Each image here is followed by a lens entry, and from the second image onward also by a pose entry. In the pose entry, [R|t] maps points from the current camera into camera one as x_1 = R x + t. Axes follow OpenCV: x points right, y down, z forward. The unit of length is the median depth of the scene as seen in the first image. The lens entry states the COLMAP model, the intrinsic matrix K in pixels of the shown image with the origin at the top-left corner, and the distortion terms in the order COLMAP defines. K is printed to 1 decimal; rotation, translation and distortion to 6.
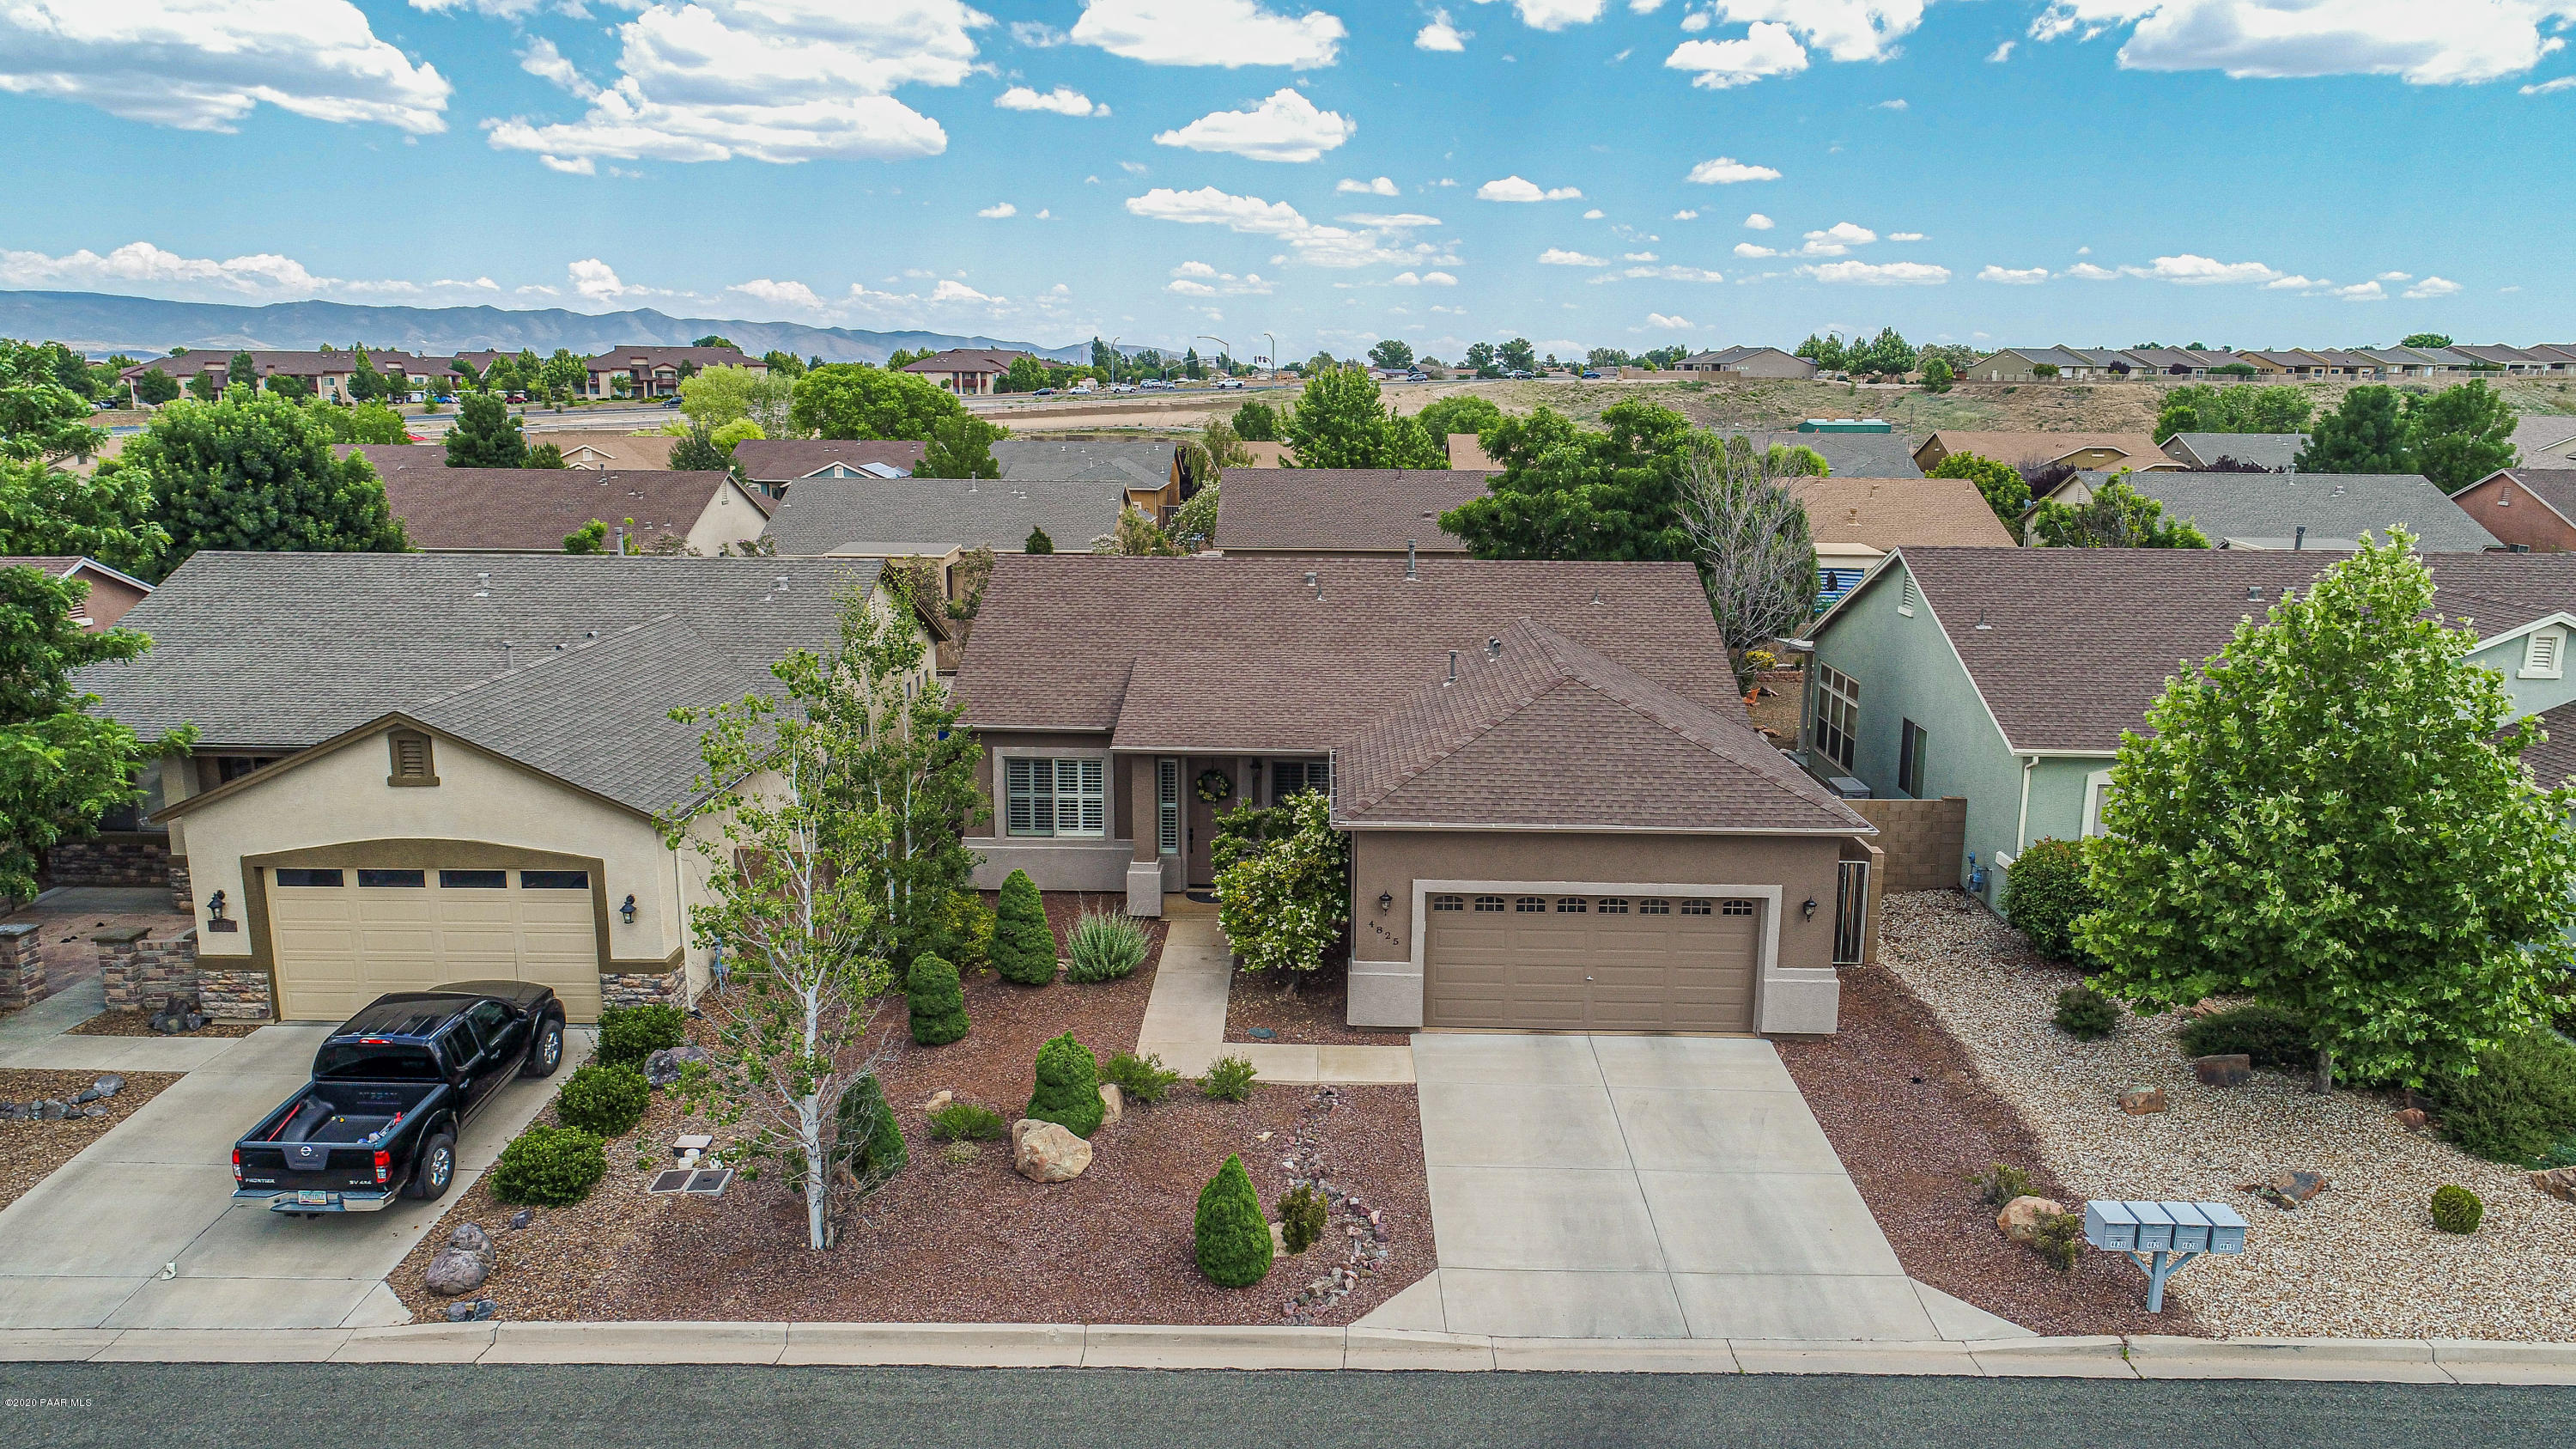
lens RADIAL K [[1932.3, 0, 1292.0], [0, 1932.3, 707.9], [0, 0, 1]] dist [0.016563, -0.003675]
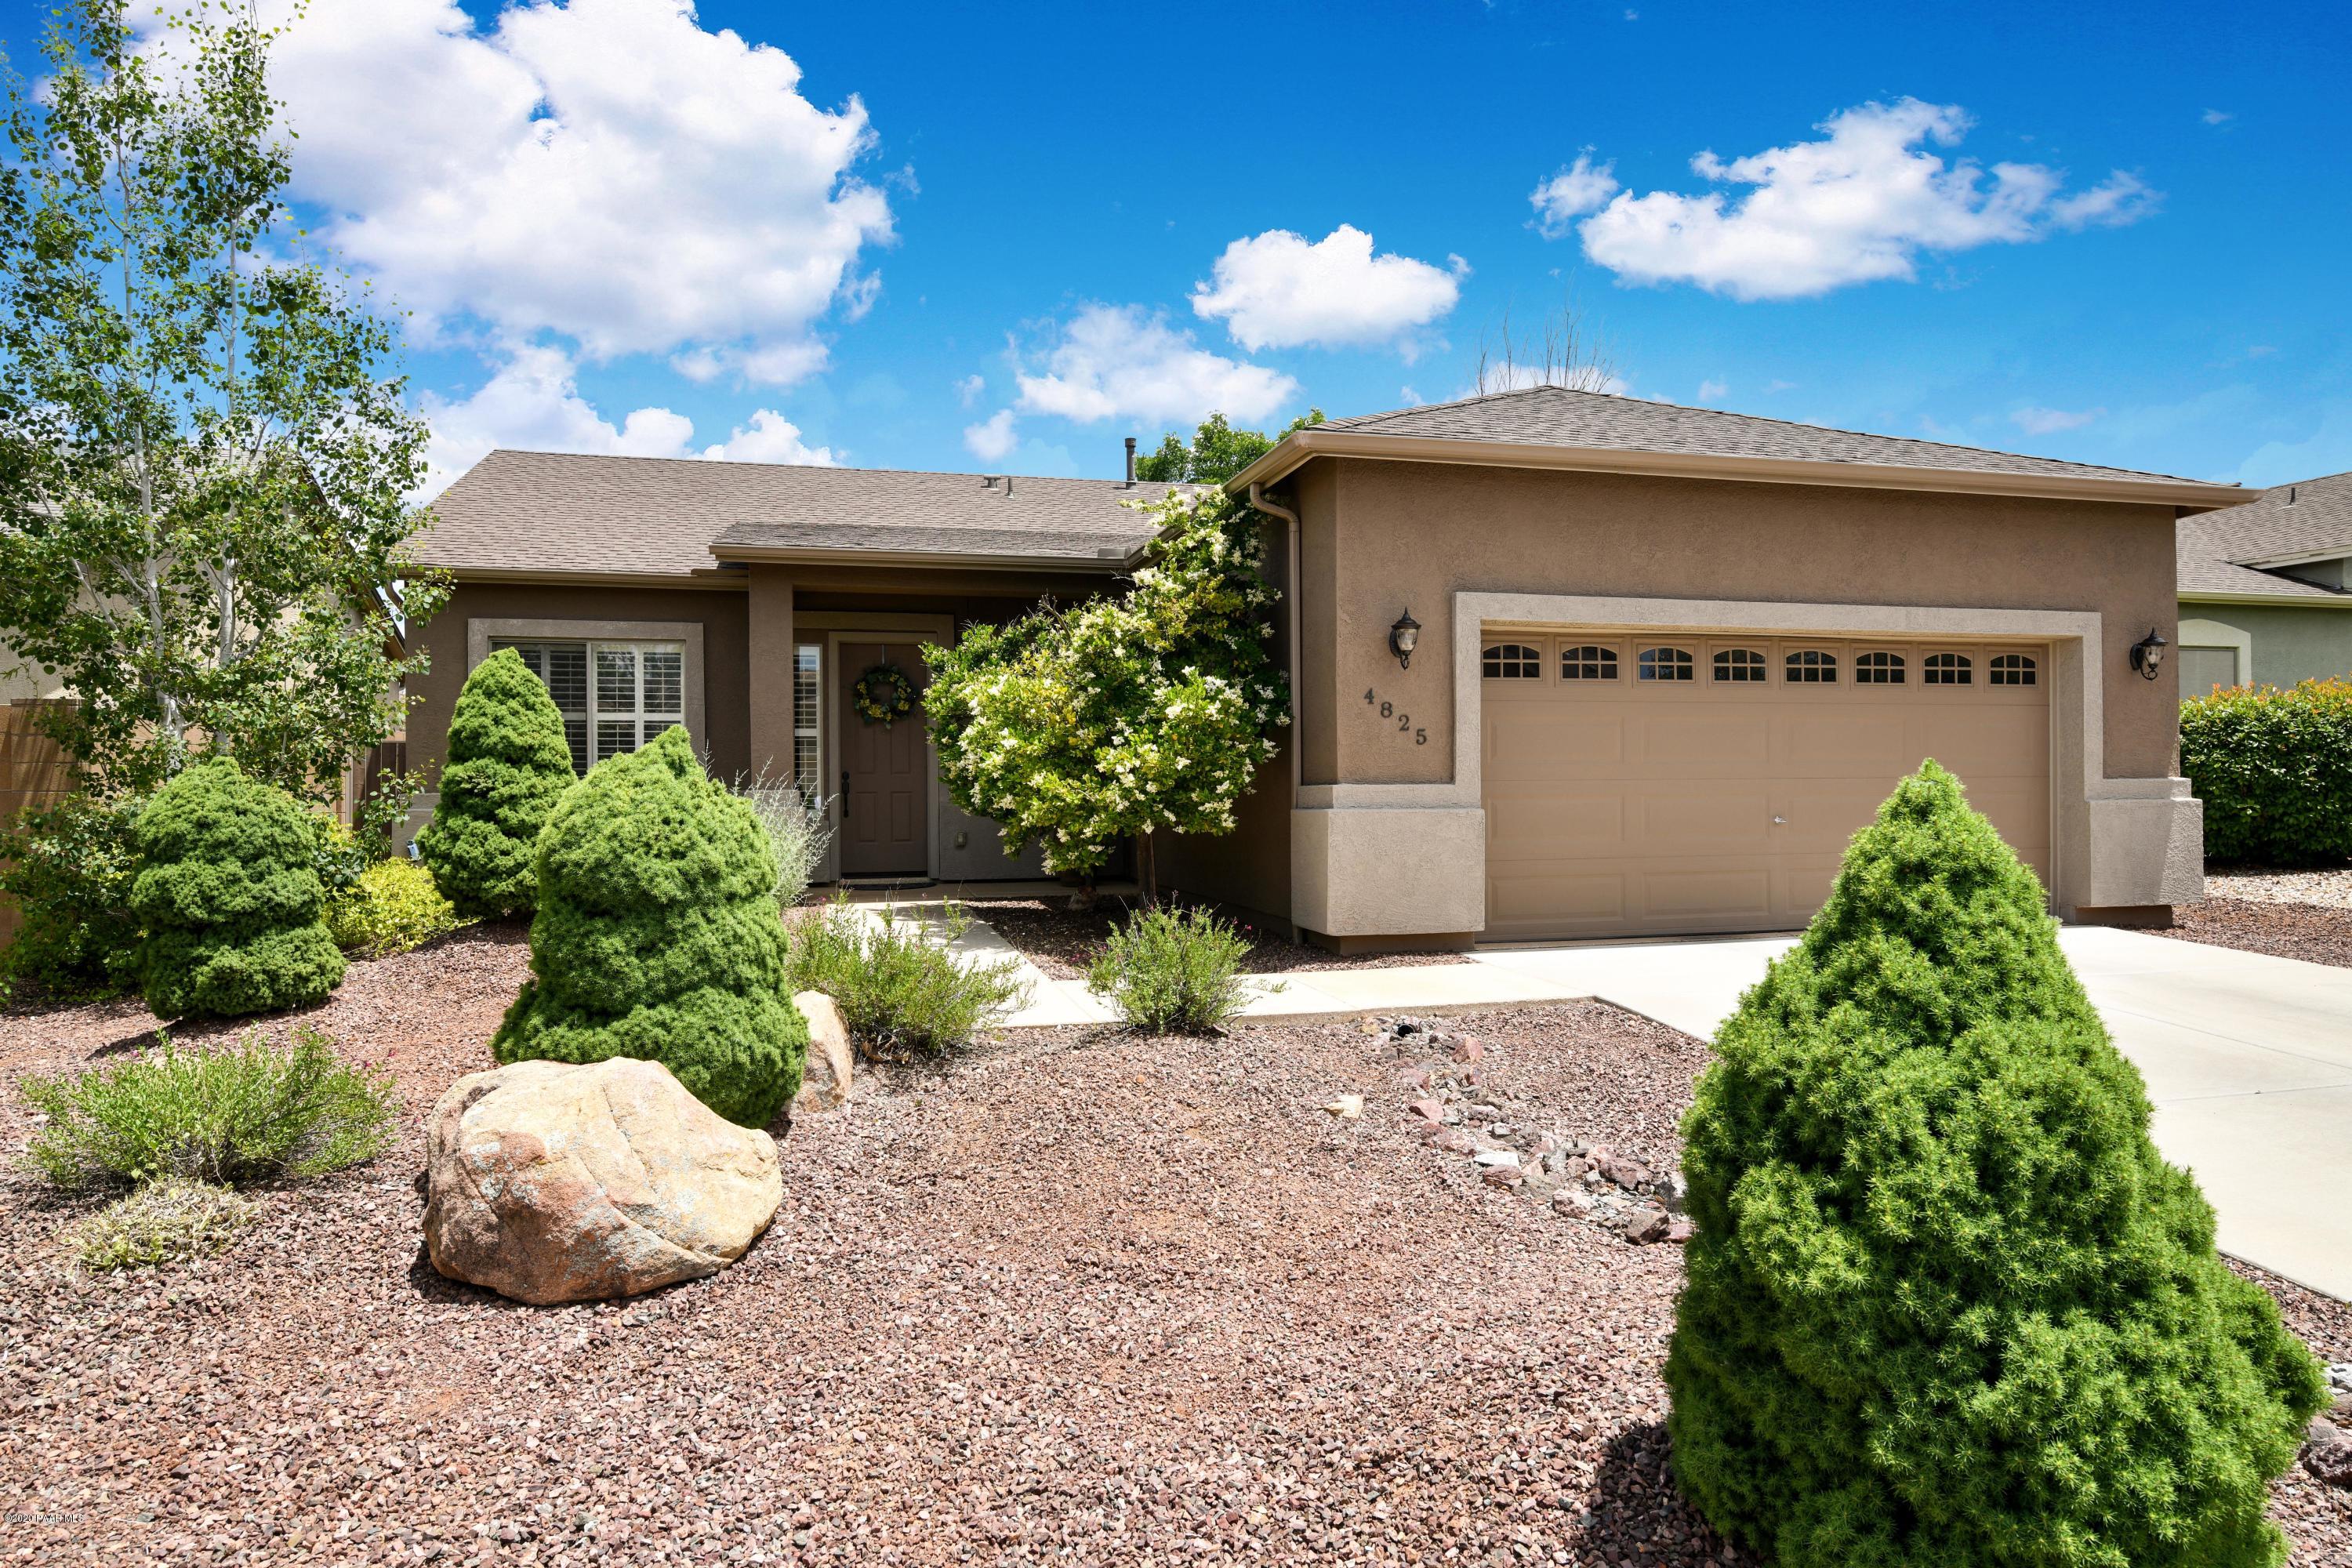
lens RADIAL K [[1412.7, 0, 1183.1], [0, 1412.7, 772.4], [0, 0, 1]] dist [-0.012232, -0.001152]
pose [[0.958174, -0.007739, 0.286080, -0.091562], [0.074884, 0.971587, -0.224526, 0.195511], [-0.276214, 0.236558, 0.931529, 0.703020]]
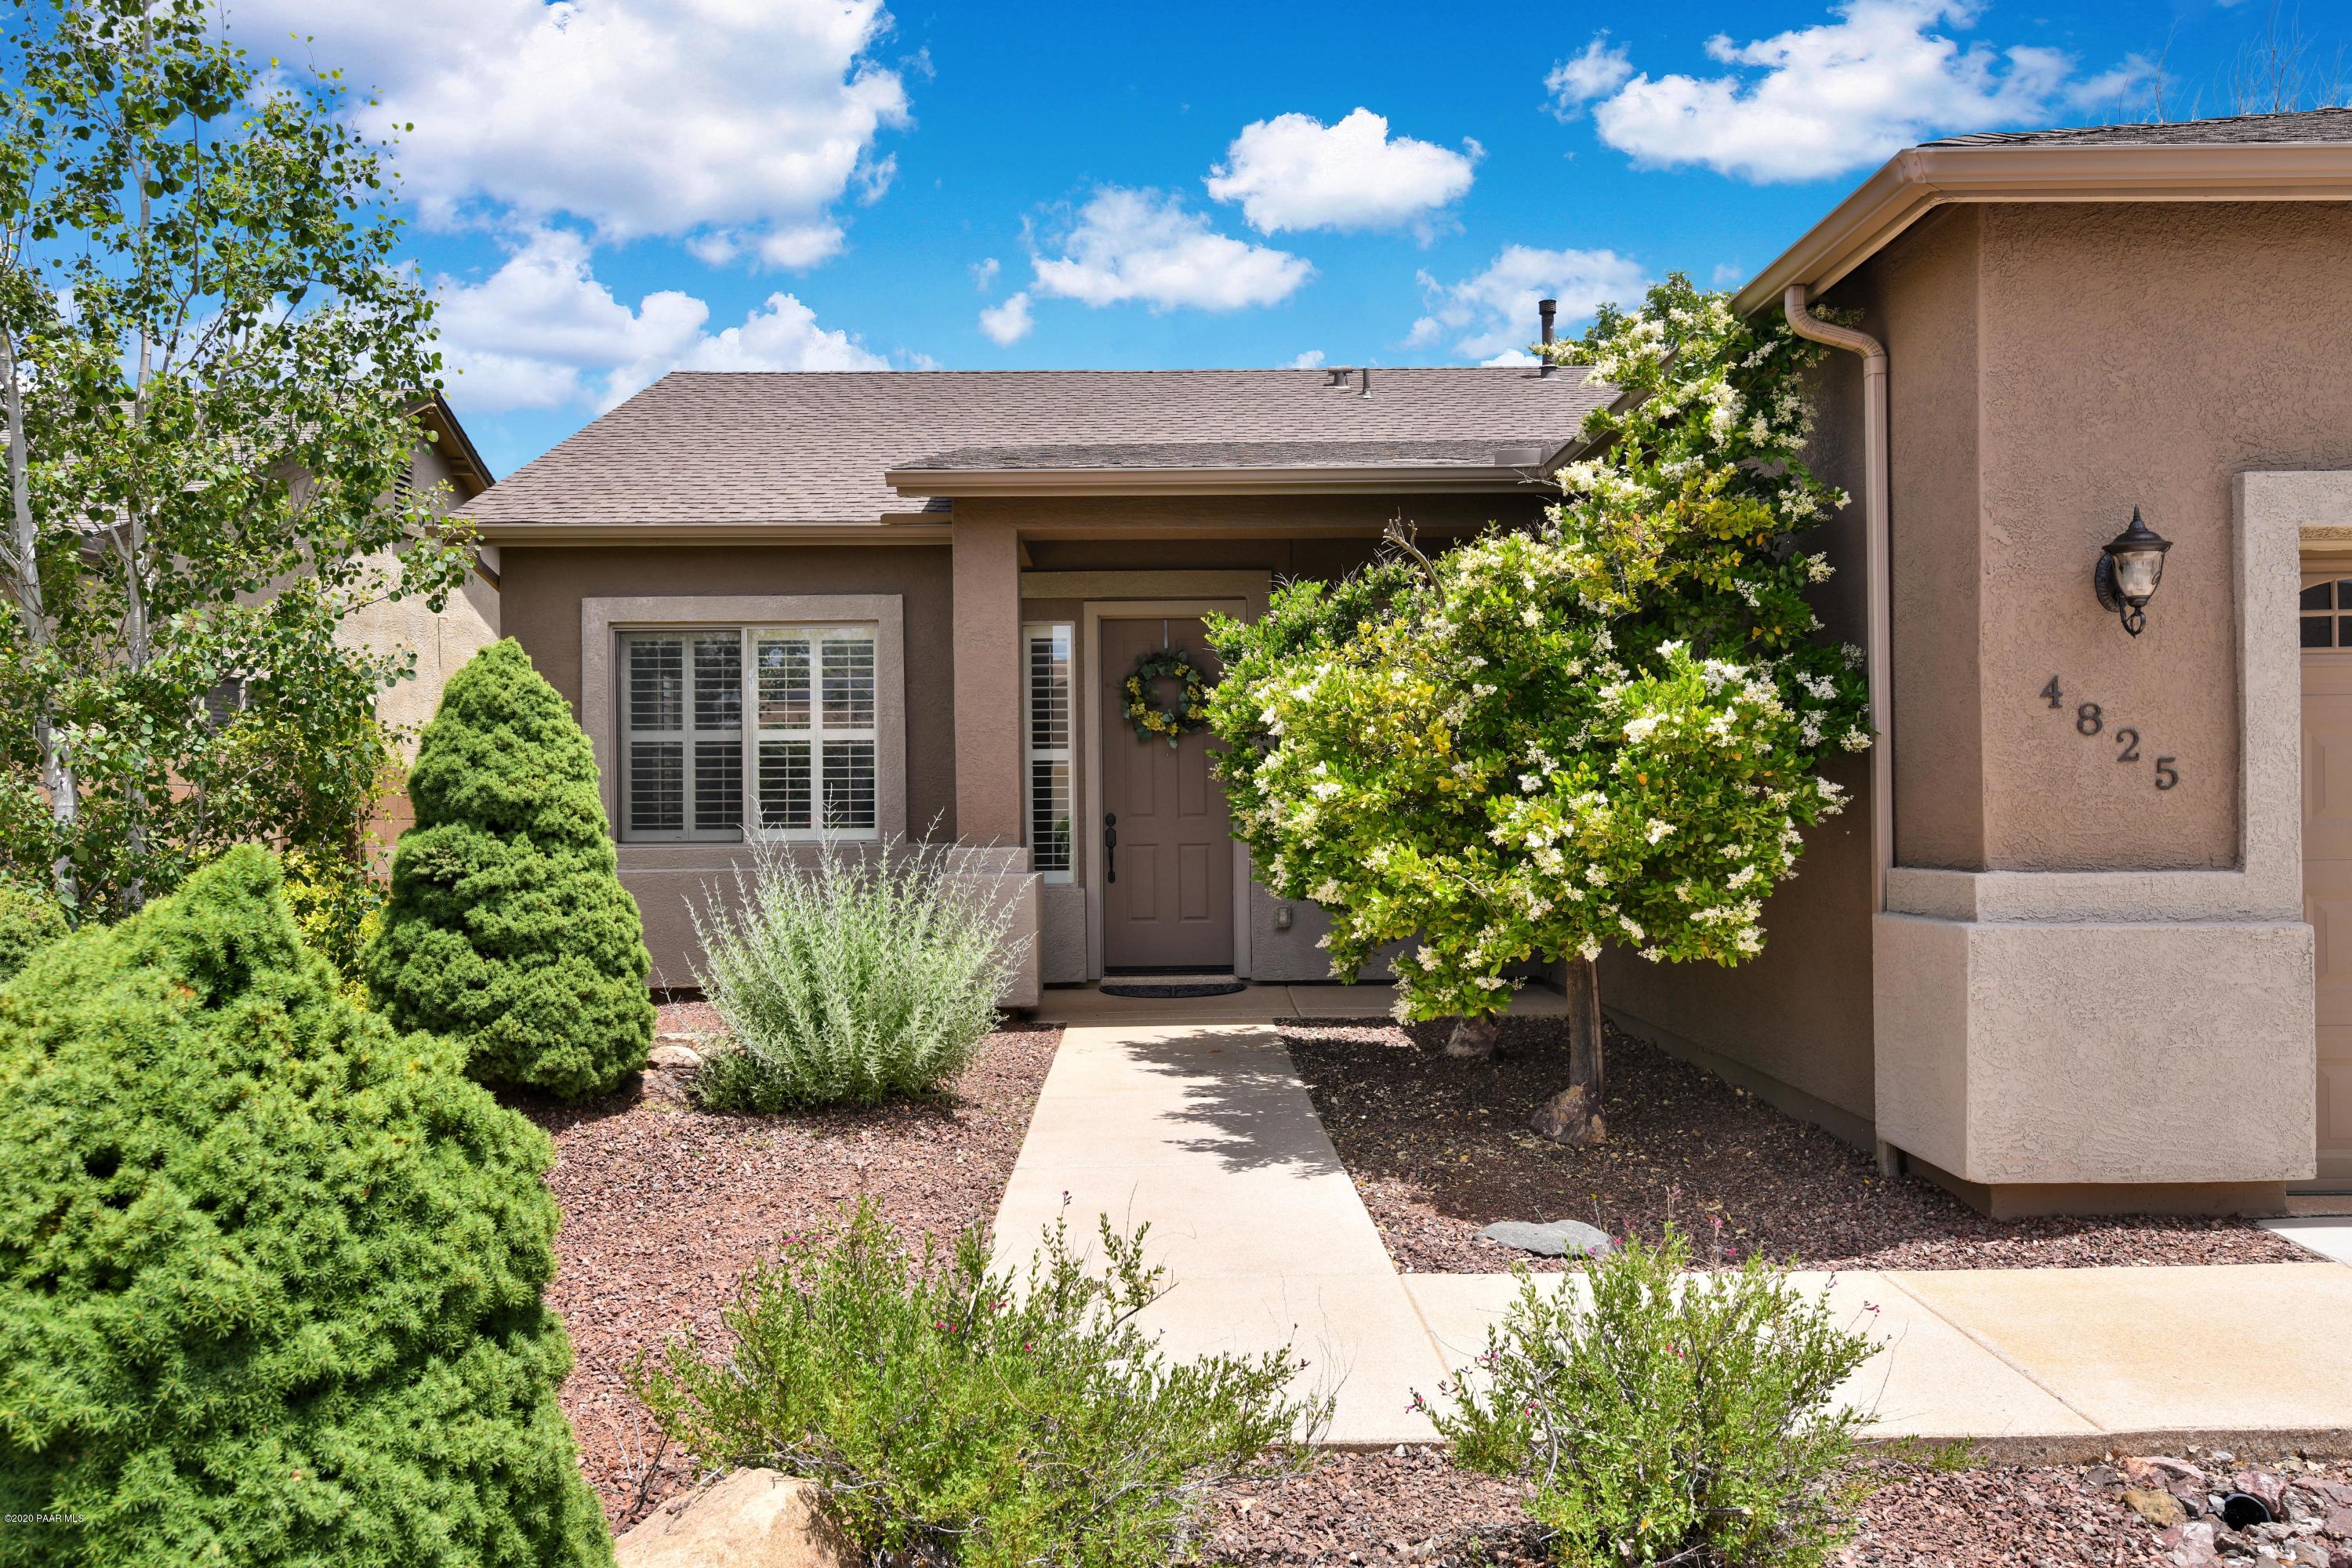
lens RADIAL K [[1743.7, 0, 1180.2], [0, 1743.7, 786.1], [0, 0, 1]] dist [0.000702, 0.010655]
pose [[0.998881, -0.014282, 0.045083, -0.065218], [0.024370, 0.972434, -0.231903, 0.162899], [-0.040528, 0.232742, 0.971694, 0.802985]]
